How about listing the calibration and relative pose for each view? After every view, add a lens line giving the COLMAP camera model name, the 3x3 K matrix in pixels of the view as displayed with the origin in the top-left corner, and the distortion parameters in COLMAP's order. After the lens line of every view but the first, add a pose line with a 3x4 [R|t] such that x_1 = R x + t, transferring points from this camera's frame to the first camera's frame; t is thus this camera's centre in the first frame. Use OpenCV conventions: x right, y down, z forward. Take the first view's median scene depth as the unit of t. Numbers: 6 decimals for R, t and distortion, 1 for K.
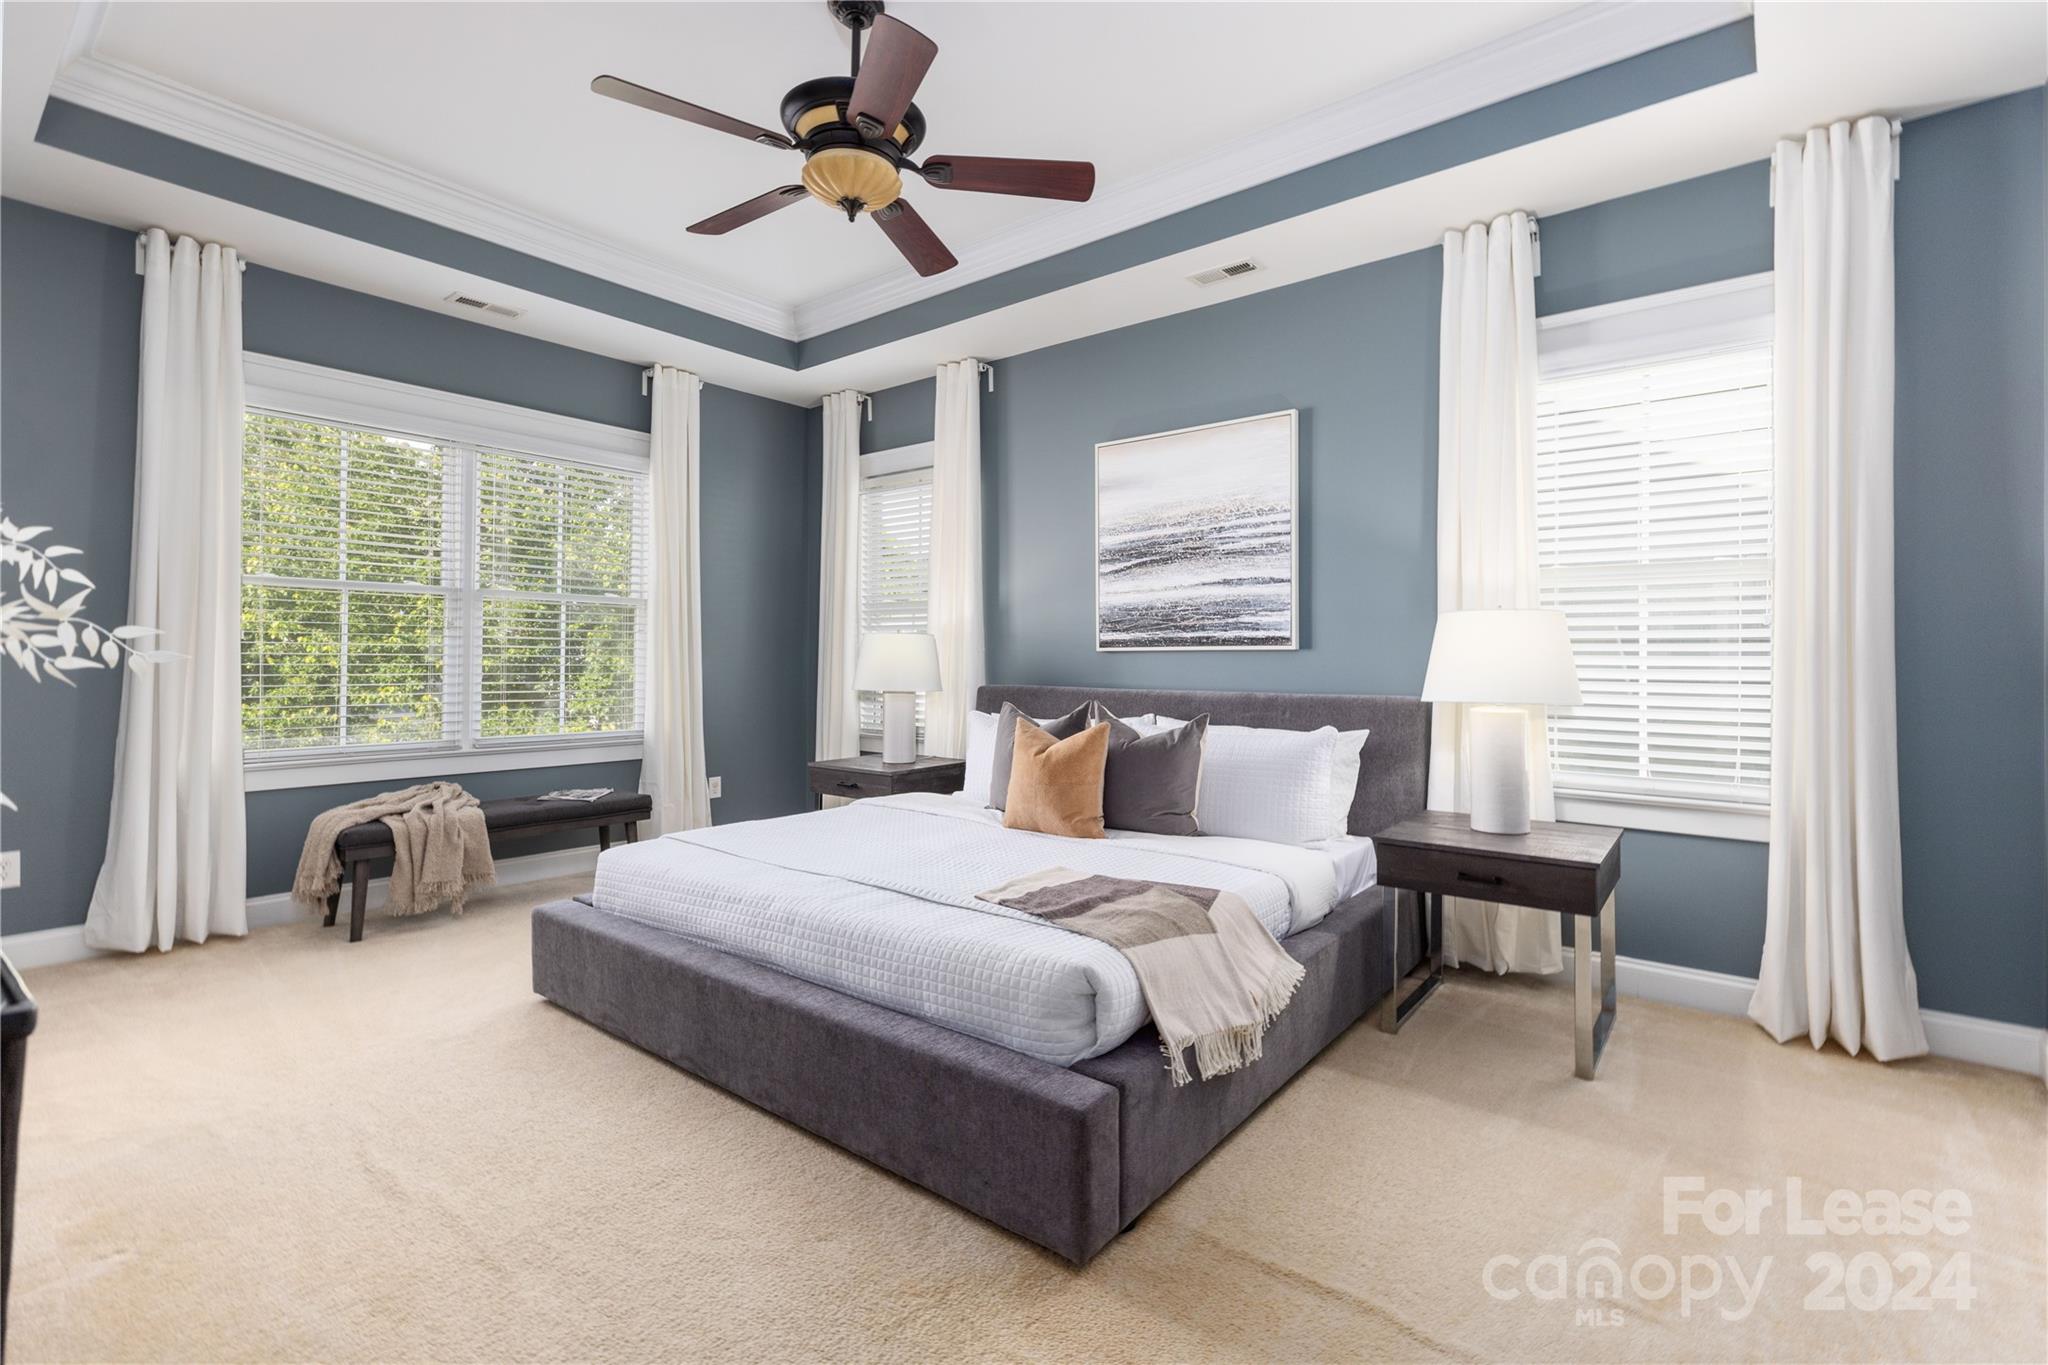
lens RADIAL K [[930.3, 0, 1032.9], [0, 930.3, 668.0], [0, 0, 1]] dist [0.007430, -0.000960]
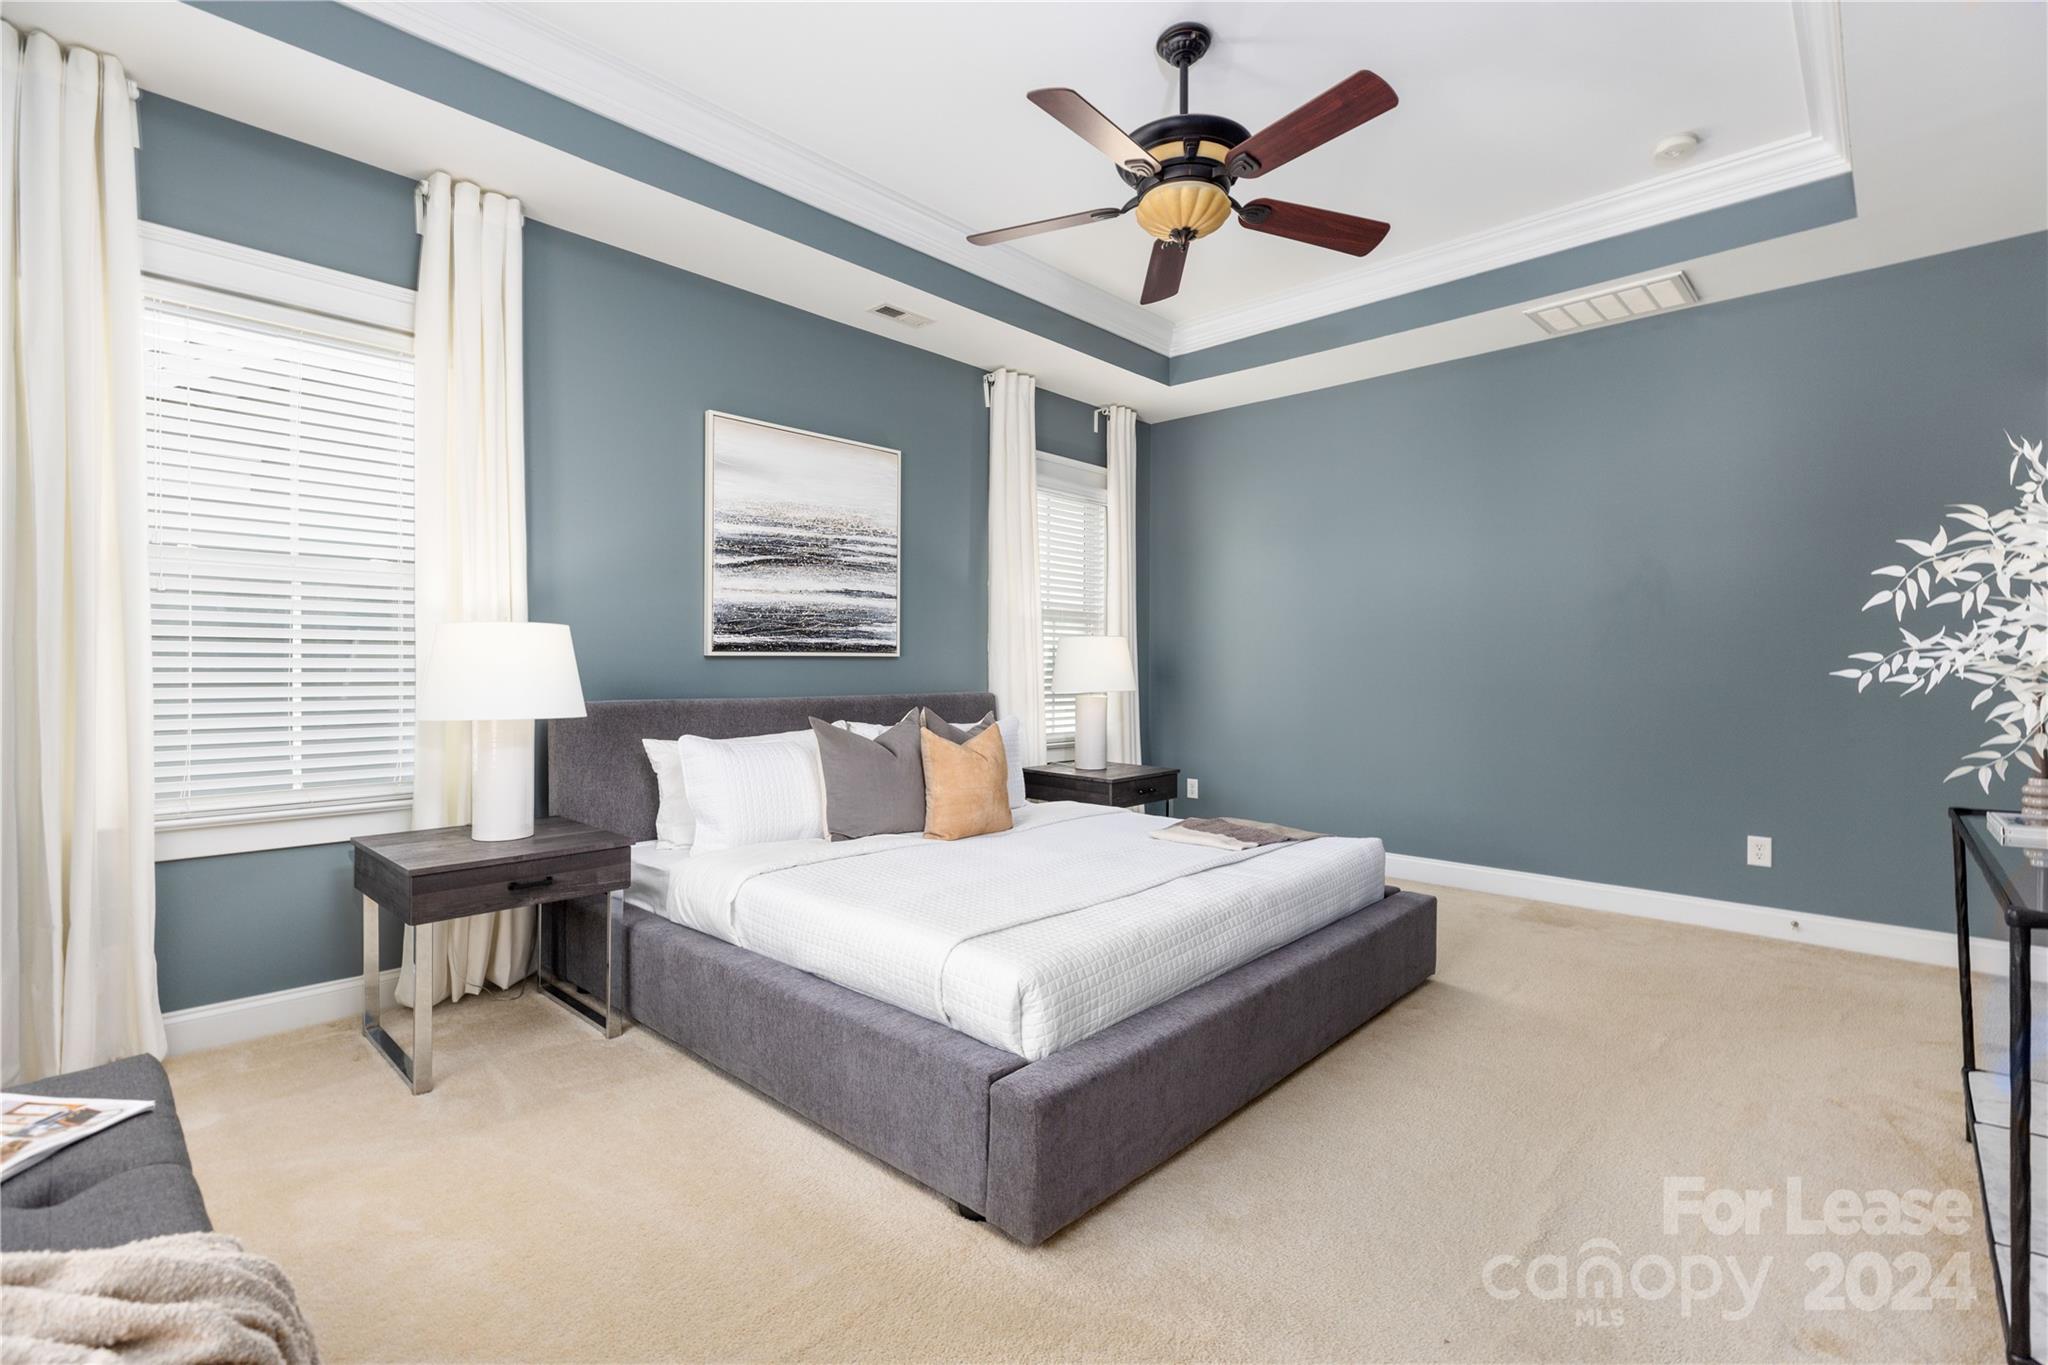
lens RADIAL K [[930.3, 0, 1031.3], [0, 930.3, 675.3], [0, 0, 1]] dist [0.007430, -0.000960]
pose [[0.076969, -0.025244, 0.996714, -0.814991], [-0.006593, 0.999645, 0.025828, -0.025780], [-0.997012, -0.008559, 0.076775, 0.691421]]
